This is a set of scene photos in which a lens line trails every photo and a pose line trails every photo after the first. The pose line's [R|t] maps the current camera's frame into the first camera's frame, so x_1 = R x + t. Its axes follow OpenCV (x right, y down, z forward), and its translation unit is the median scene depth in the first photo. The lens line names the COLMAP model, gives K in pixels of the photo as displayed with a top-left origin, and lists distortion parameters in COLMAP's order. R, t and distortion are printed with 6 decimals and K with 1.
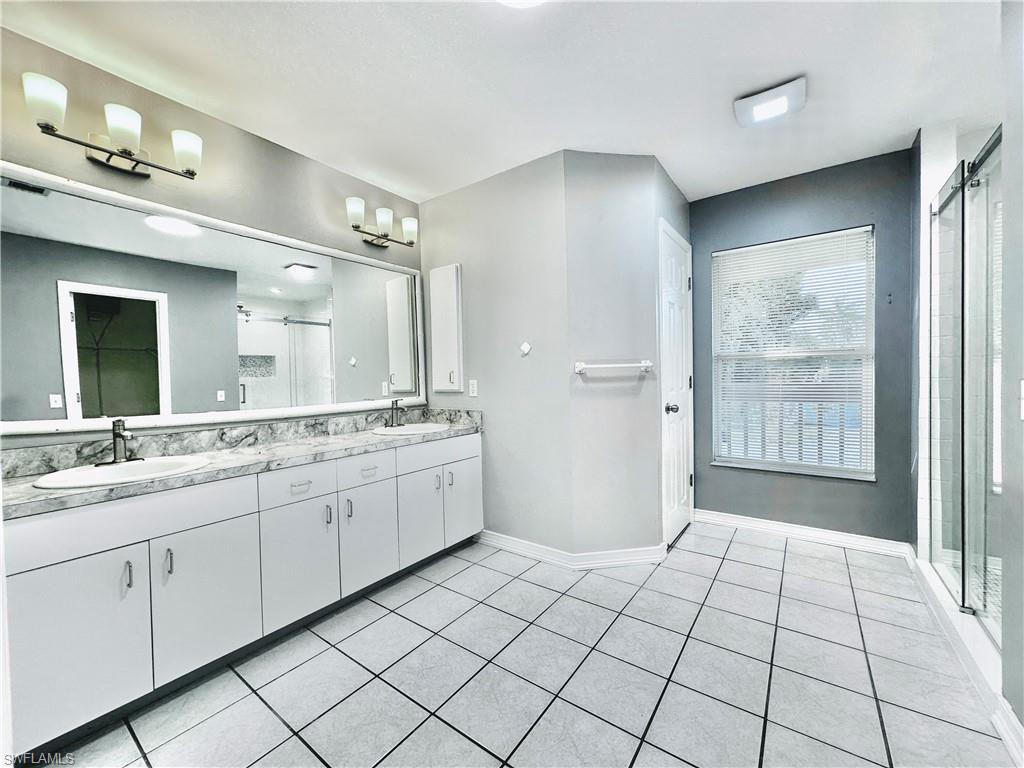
lens RADIAL K [[413.0, 0, 512.0], [0, 413.0, 384.0], [0, 0, 1]] dist [-0.000572, 0.000070]
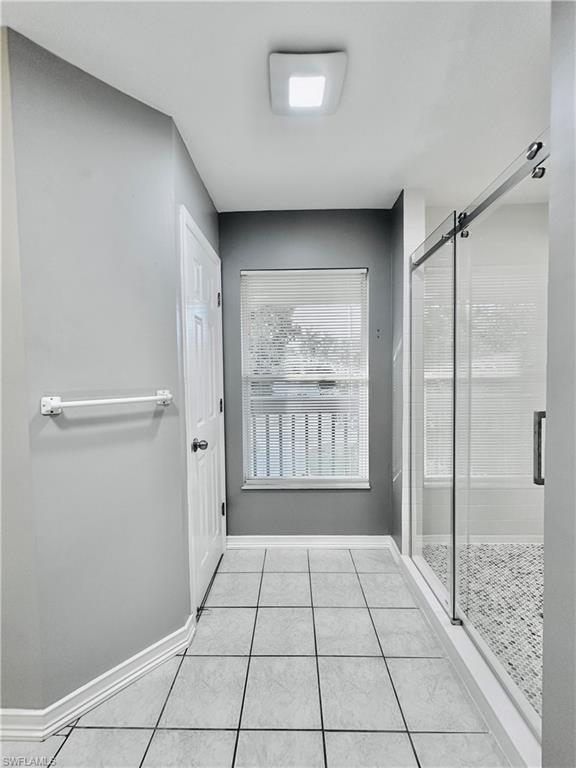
lens RADIAL K [[309.7, 0, 288.0], [0, 309.7, 384.0], [0, 0, 1]] dist [-0.000572, 0.000070]
pose [[0.817651, -0.014150, 0.575541, 0.185774], [0.008513, 0.999886, 0.012489, -0.073596], [-0.575652, -0.005312, 0.817678, 0.412350]]
